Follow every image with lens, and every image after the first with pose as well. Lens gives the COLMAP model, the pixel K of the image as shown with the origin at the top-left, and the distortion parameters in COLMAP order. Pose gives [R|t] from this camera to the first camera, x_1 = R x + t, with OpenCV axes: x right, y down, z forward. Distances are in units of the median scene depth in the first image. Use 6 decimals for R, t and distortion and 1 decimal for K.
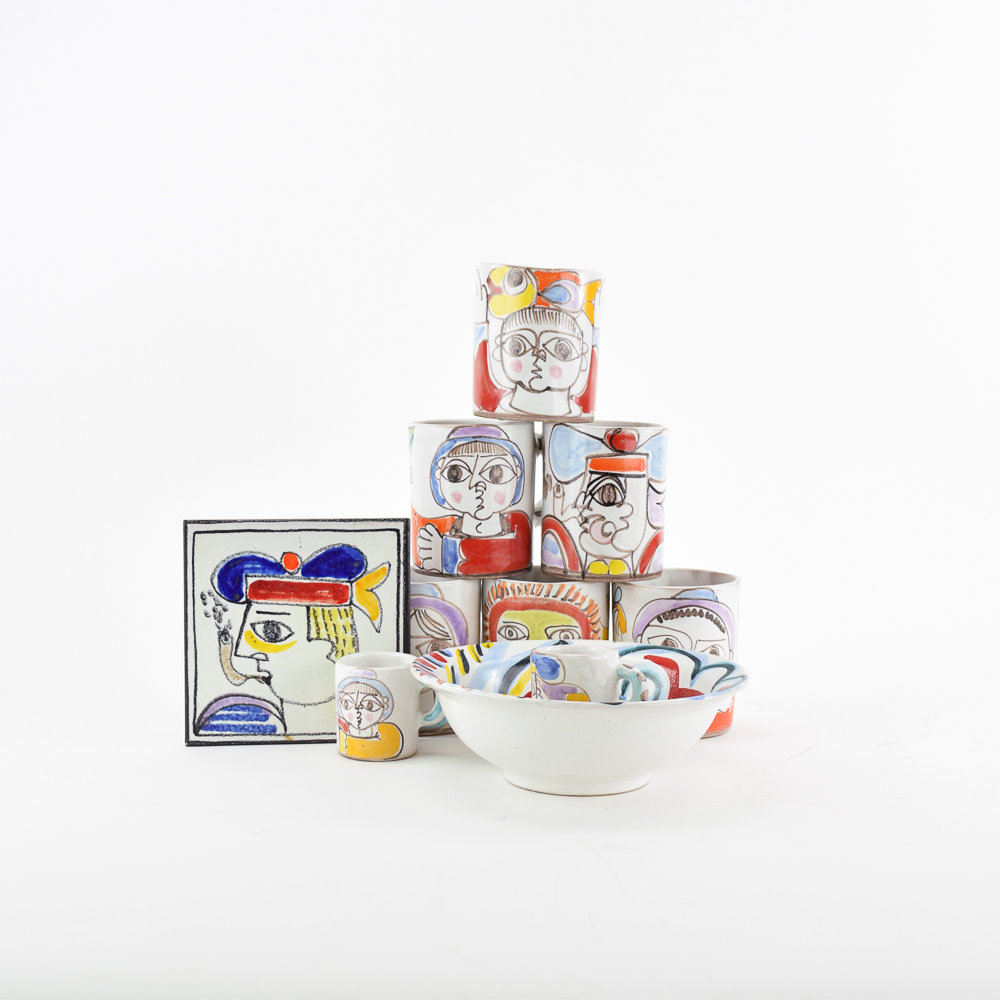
lens RADIAL K [[1861.3, 0, 498.2], [0, 1861.3, 496.8], [0, 0, 1]] dist [-0.064049, 0.000000]
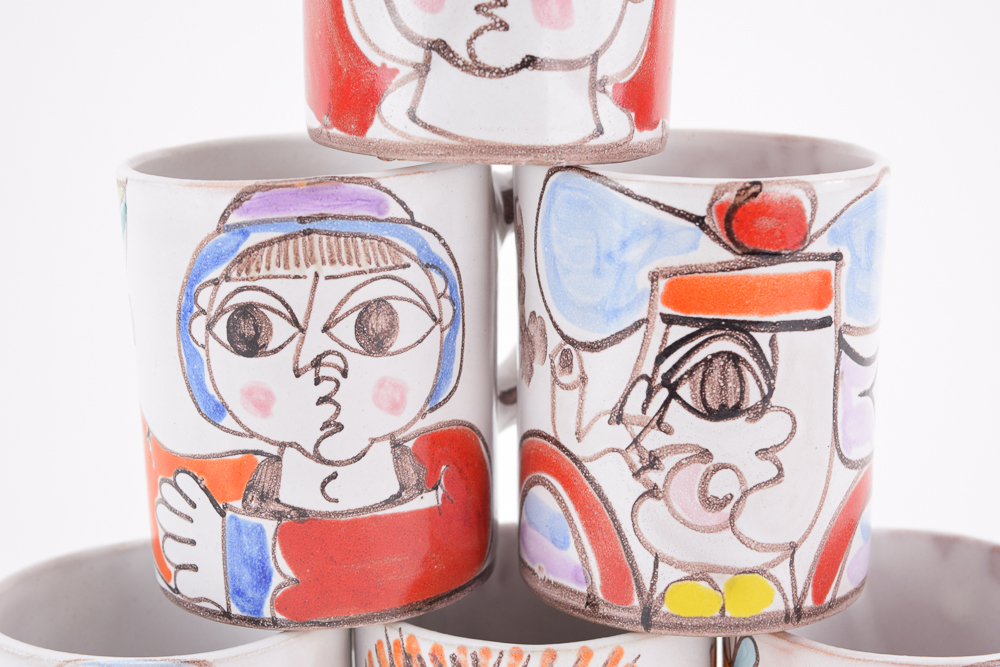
lens RADIAL K [[2007.9, 0, 500.2], [0, 2007.9, 328.9], [0, 0, 1]] dist [0.031896, 0.000000]
pose [[0.999611, -0.026227, 0.009482, 0.017307], [0.024802, 0.991498, 0.127737, -0.056414], [-0.012752, -0.127452, 0.991763, 0.647751]]
